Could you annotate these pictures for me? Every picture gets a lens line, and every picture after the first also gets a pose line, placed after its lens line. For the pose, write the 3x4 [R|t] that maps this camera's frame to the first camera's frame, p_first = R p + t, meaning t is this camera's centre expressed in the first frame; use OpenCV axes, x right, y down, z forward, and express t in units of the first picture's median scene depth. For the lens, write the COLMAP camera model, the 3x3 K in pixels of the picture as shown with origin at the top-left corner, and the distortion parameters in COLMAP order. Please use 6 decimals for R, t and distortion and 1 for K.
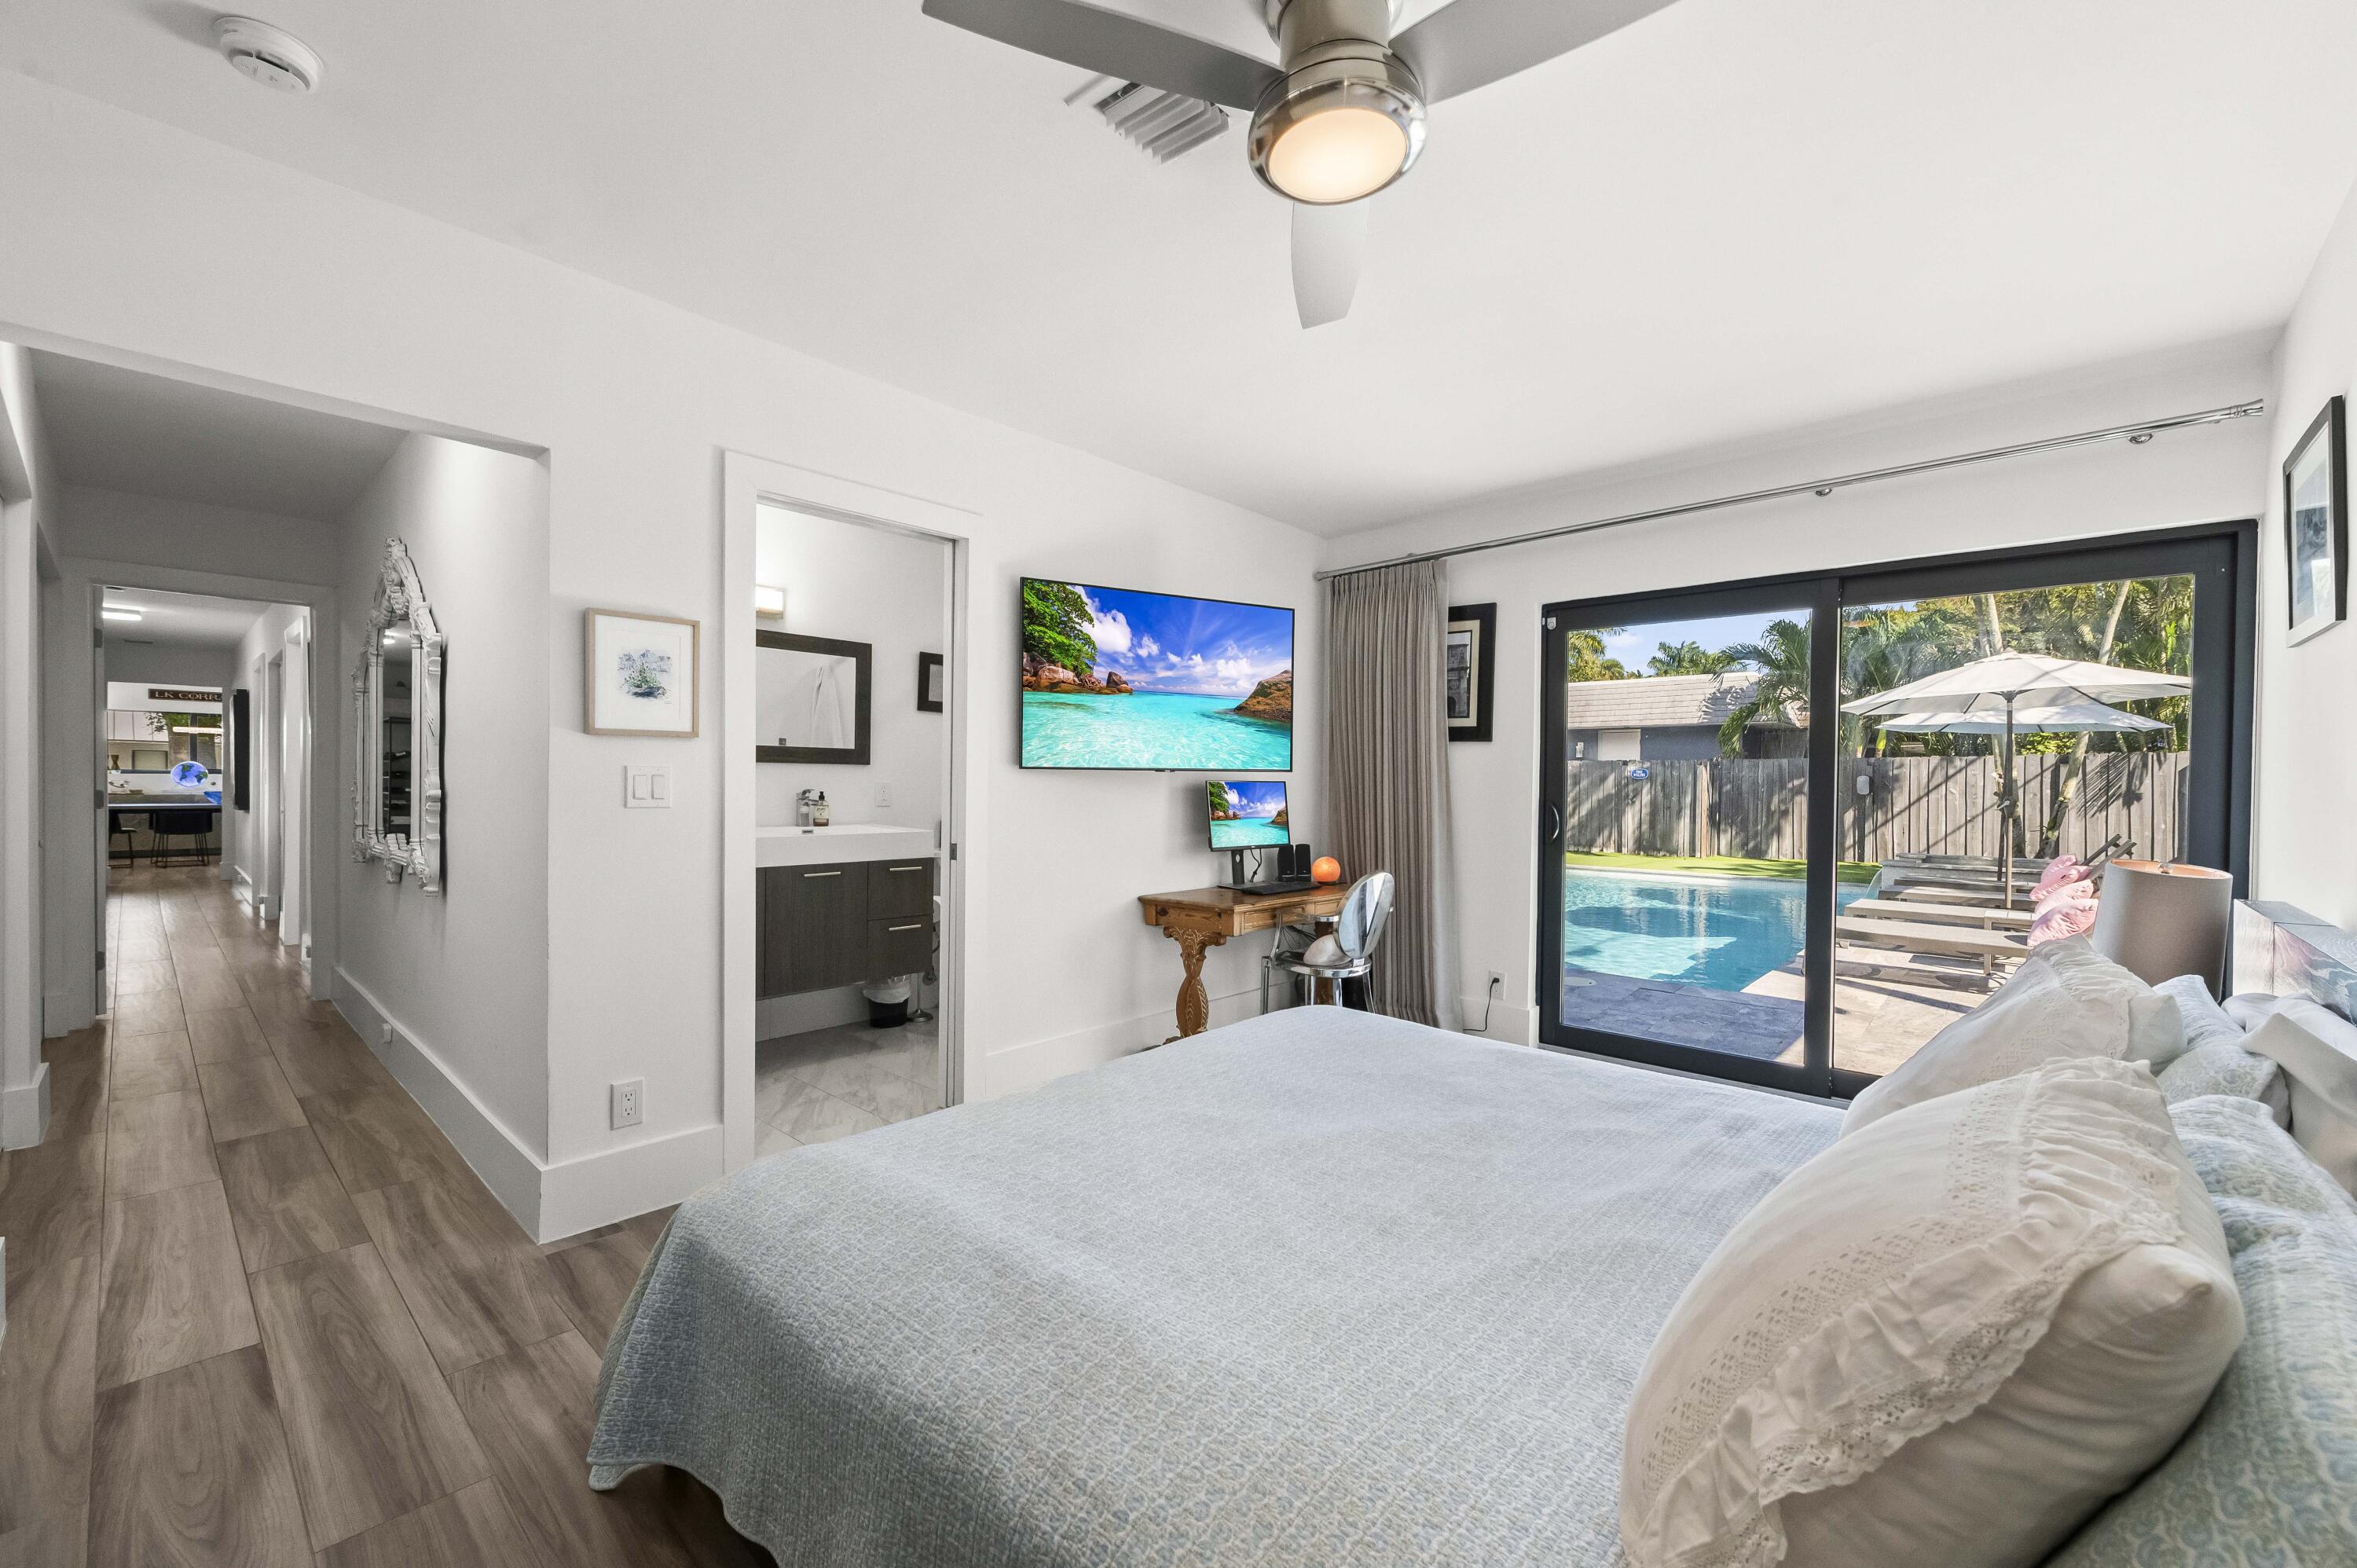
lens RADIAL K [[953.8, 0, 1164.0], [0, 953.8, 786.7], [0, 0, 1]] dist [-0.002029, 0.000984]
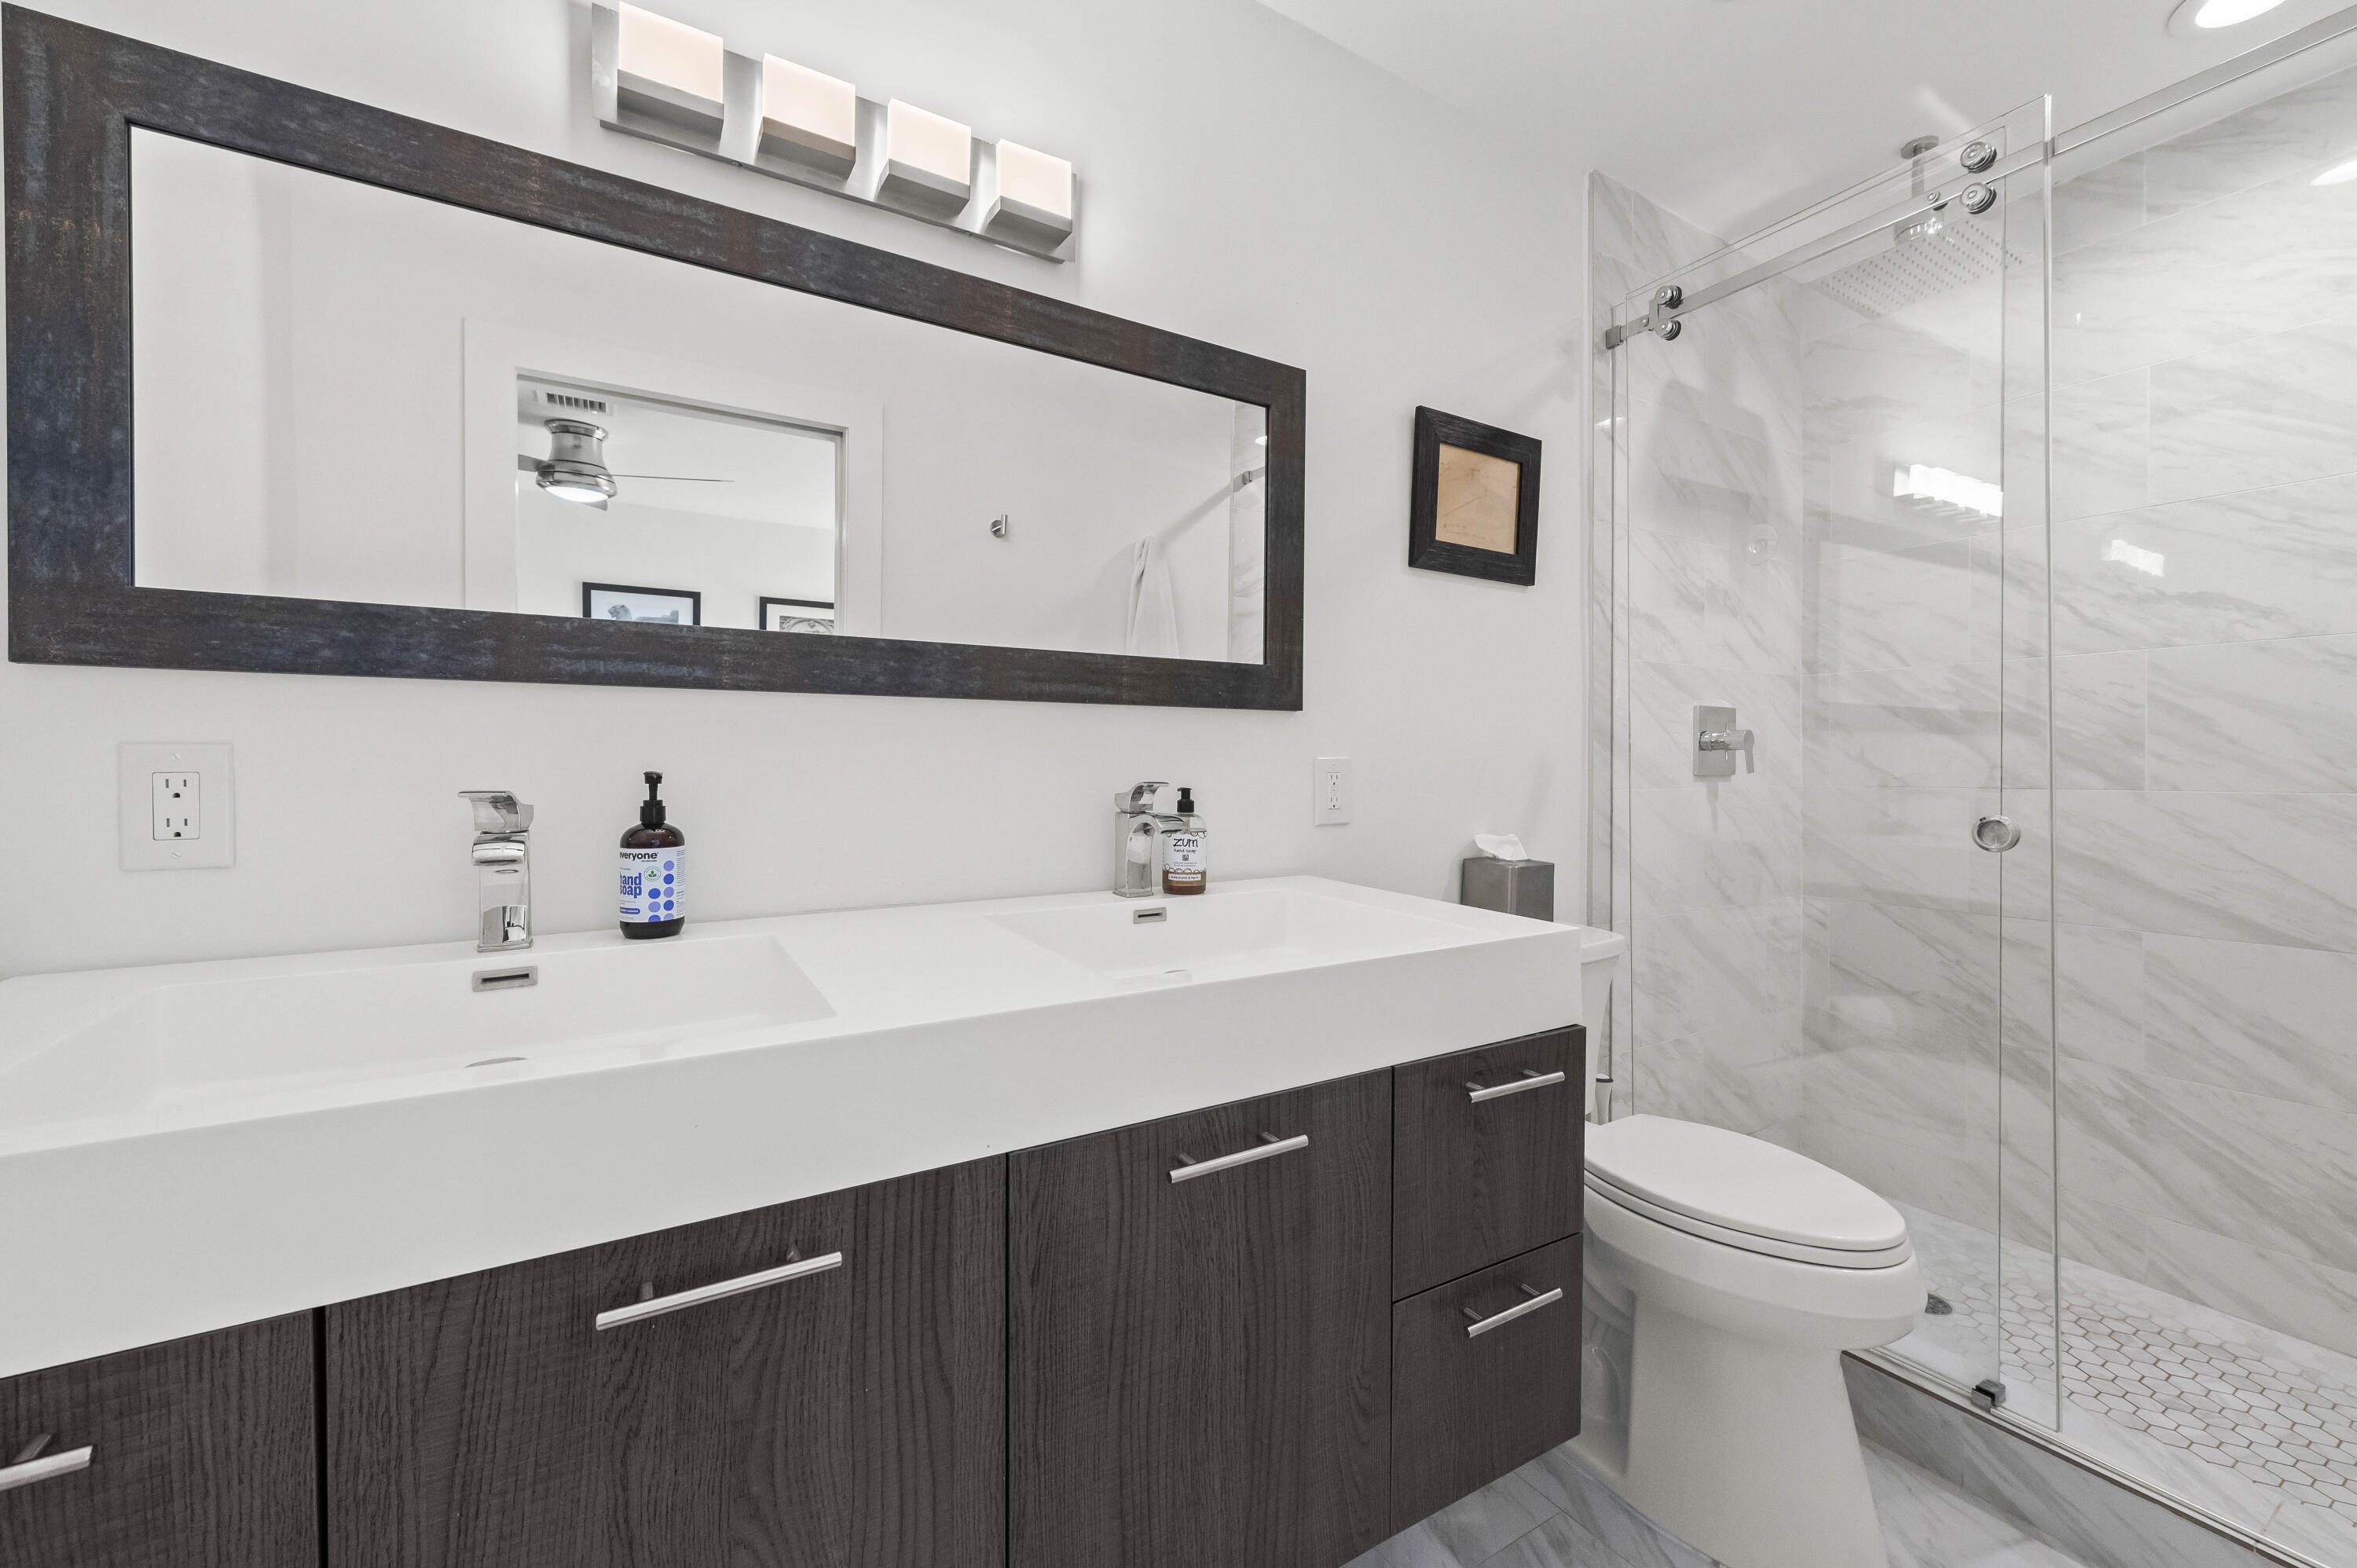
lens RADIAL K [[953.8, 0, 1155.0], [0, 953.8, 741.7], [0, 0, 1]] dist [-0.002029, 0.000984]
pose [[0.962348, -0.006233, -0.271749, -0.196197], [0.004183, 0.999958, -0.008125, -0.006280], [0.271788, 0.006682, 0.962334, 0.476722]]
